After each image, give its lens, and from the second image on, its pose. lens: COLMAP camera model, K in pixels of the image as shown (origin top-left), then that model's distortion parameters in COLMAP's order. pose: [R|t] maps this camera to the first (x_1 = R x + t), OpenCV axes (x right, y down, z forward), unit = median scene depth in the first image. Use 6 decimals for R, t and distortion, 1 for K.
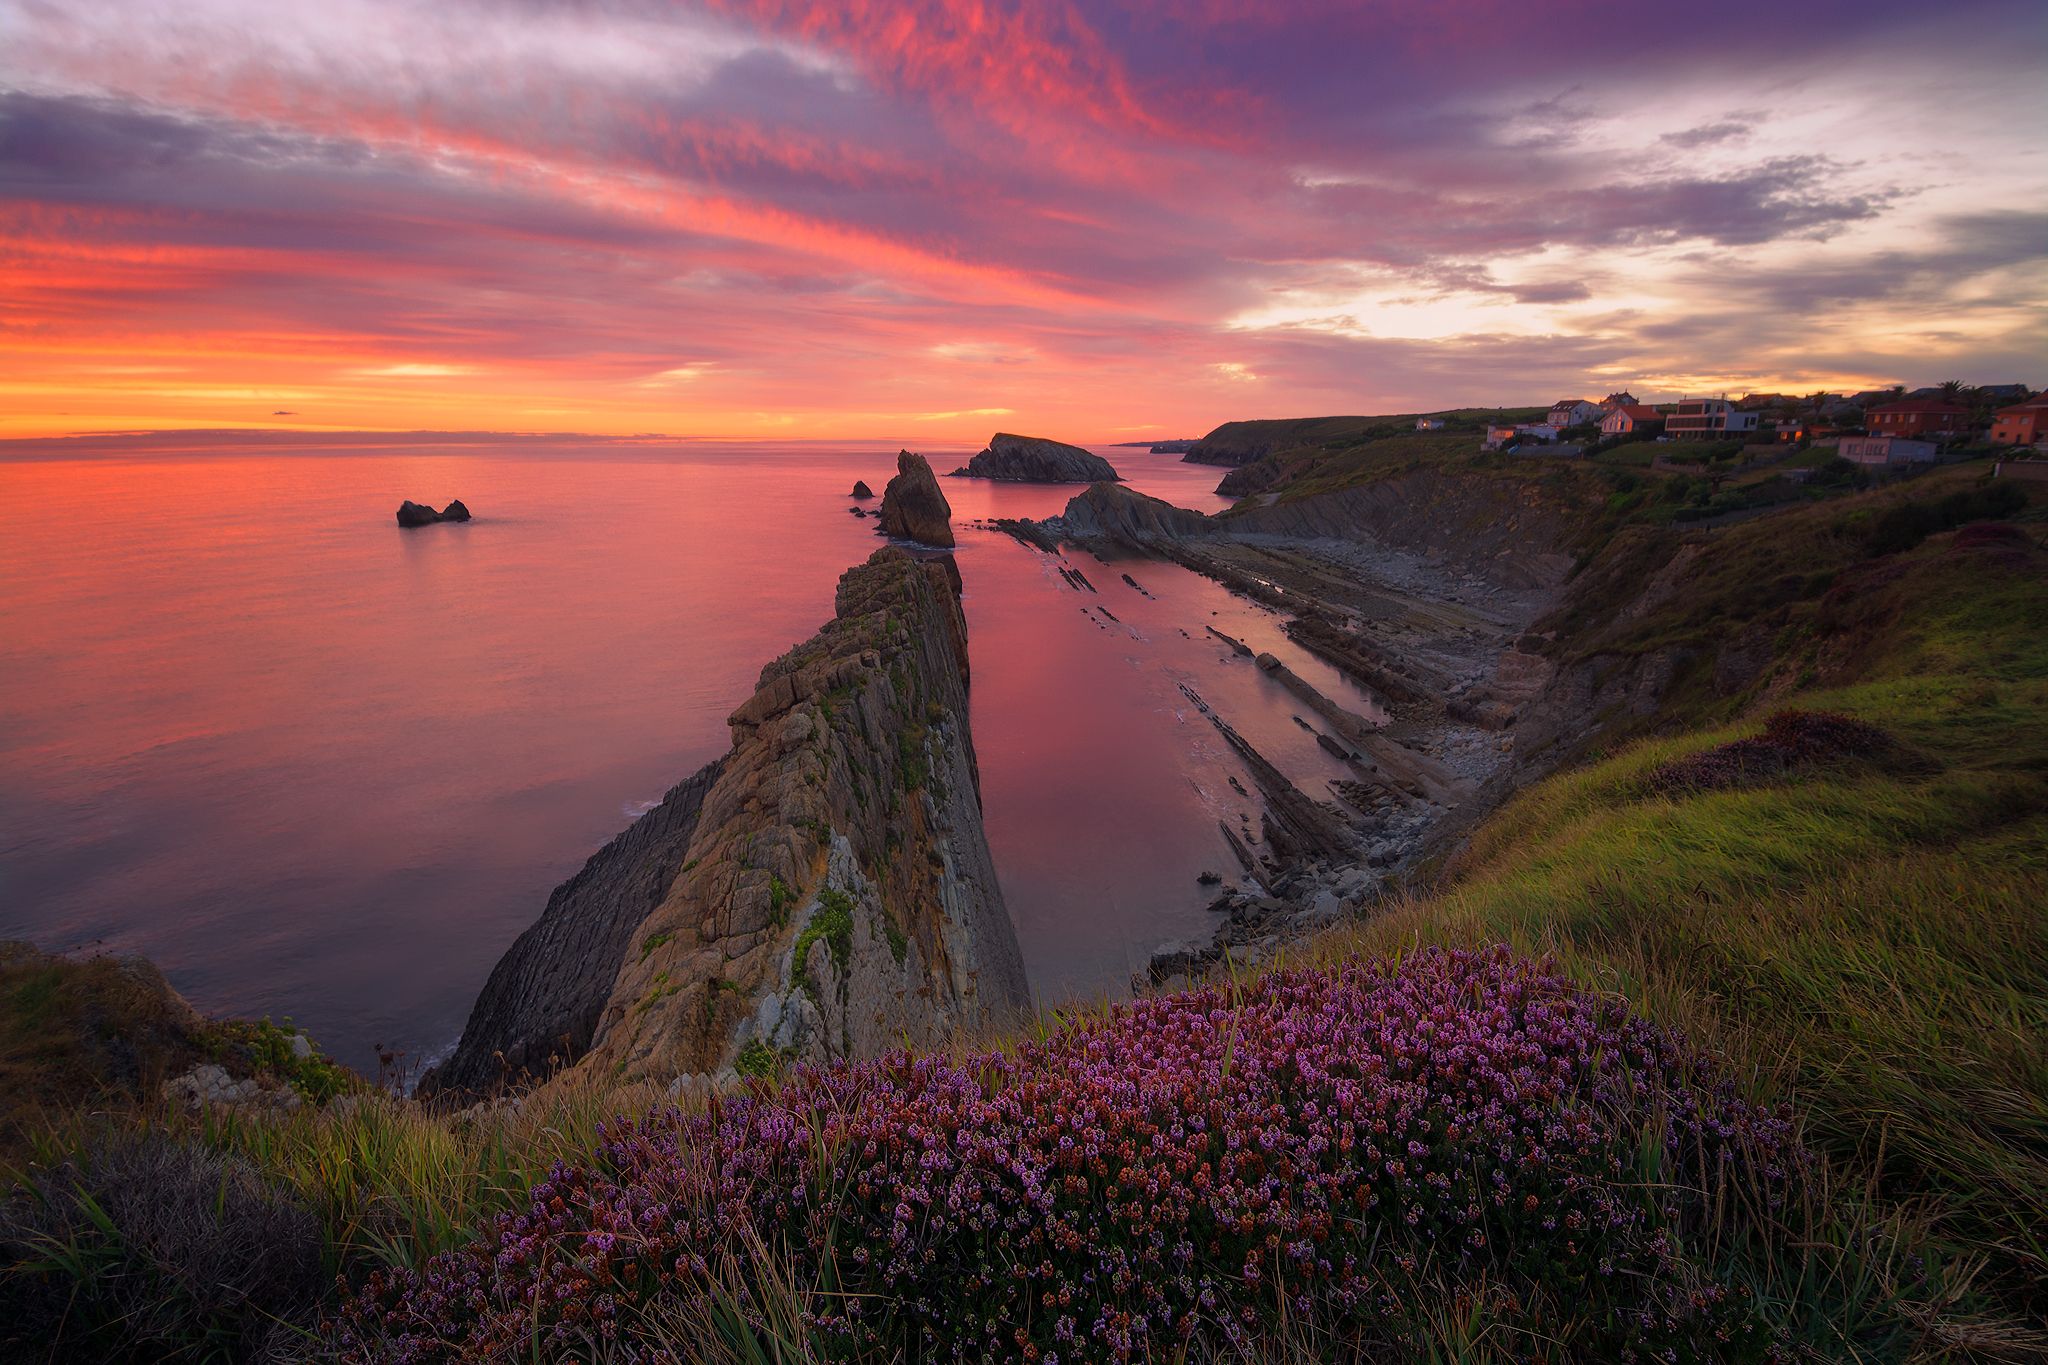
lens RADIAL K [[964.2, 0, 1024.0], [0, 964.2, 682.5], [0, 0, 1]] dist [-0.000540, 0.001137]
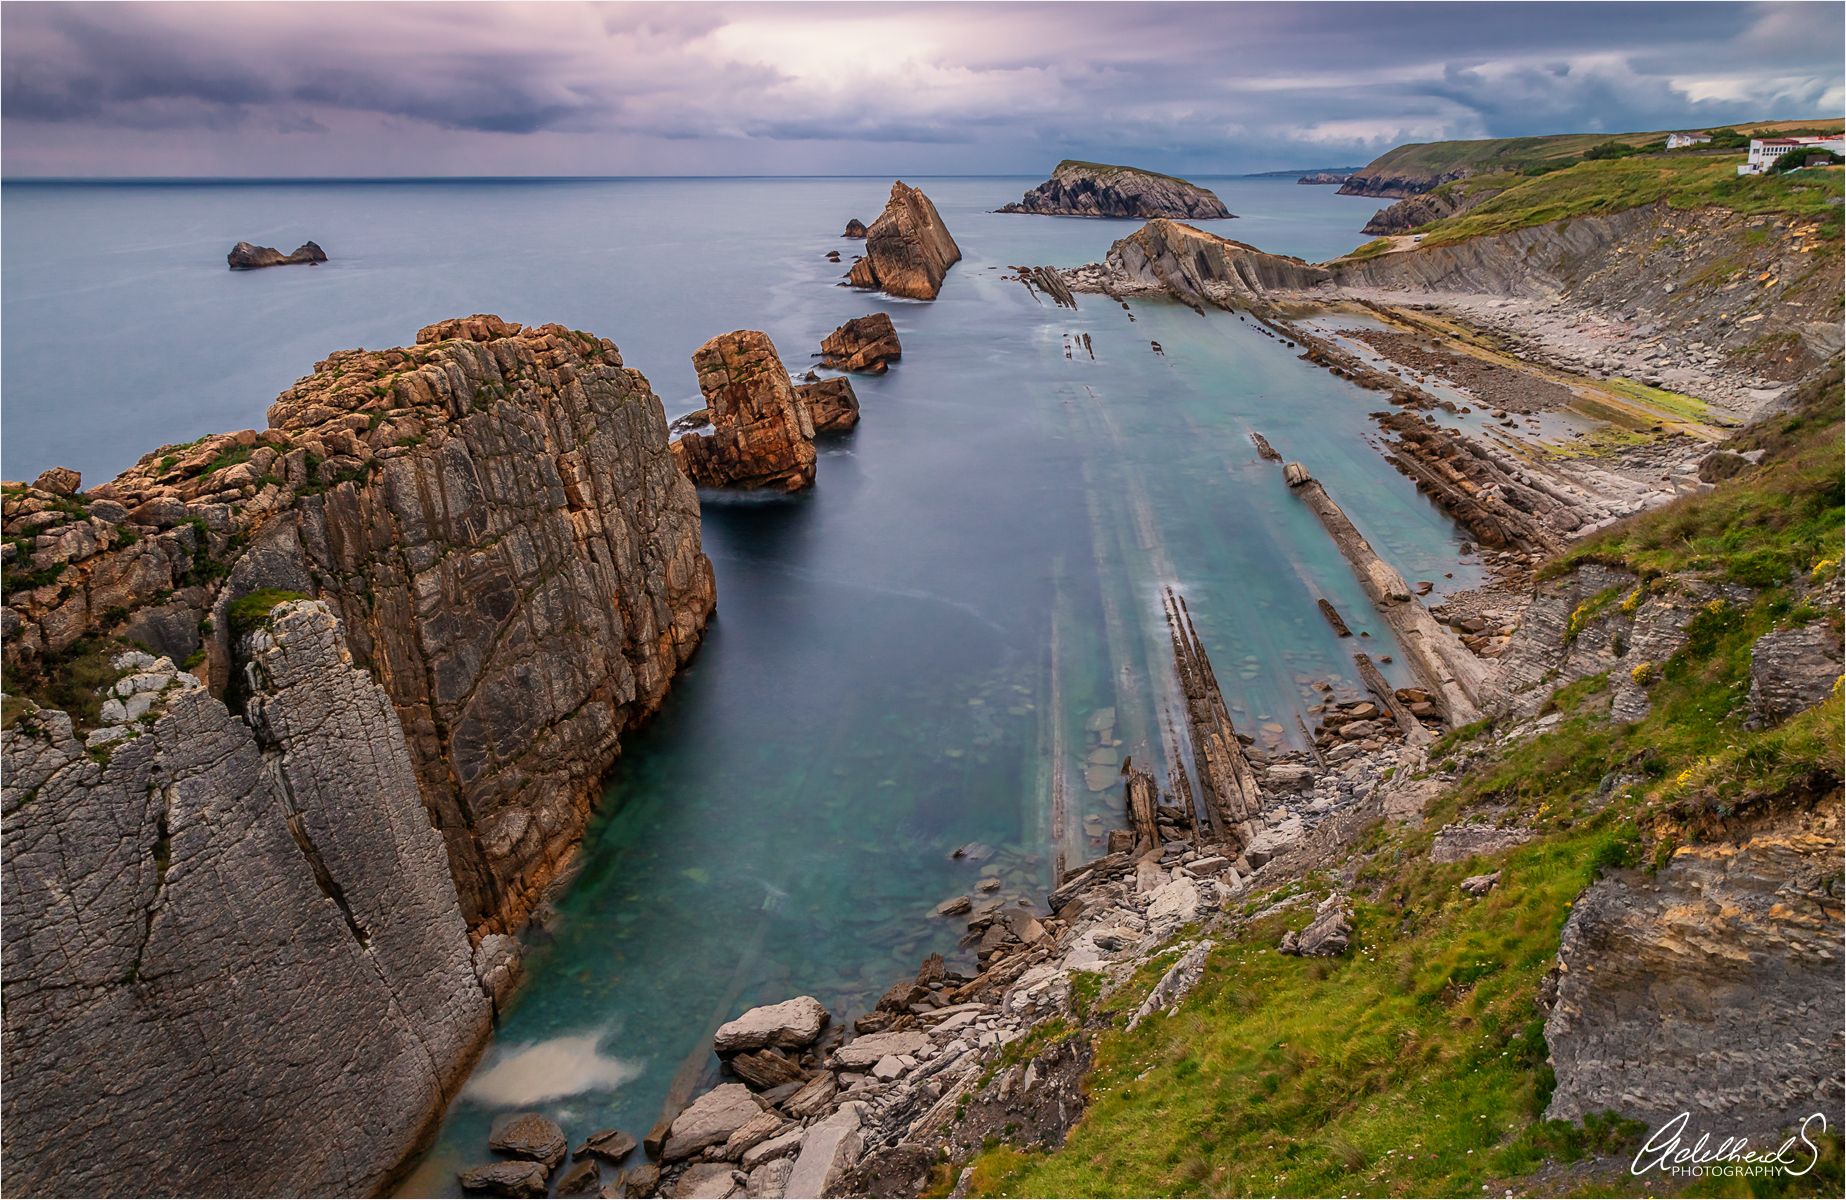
lens RADIAL K [[1121.6, 0, 923.0], [0, 1121.6, 420.8], [0, 0, 1]] dist [0.019011, 0.000763]
pose [[0.978497, 0.035578, -0.203170, 0.073202], [-0.041298, 0.998859, -0.023980, -0.014529], [0.202085, 0.031855, 0.978850, 0.069107]]
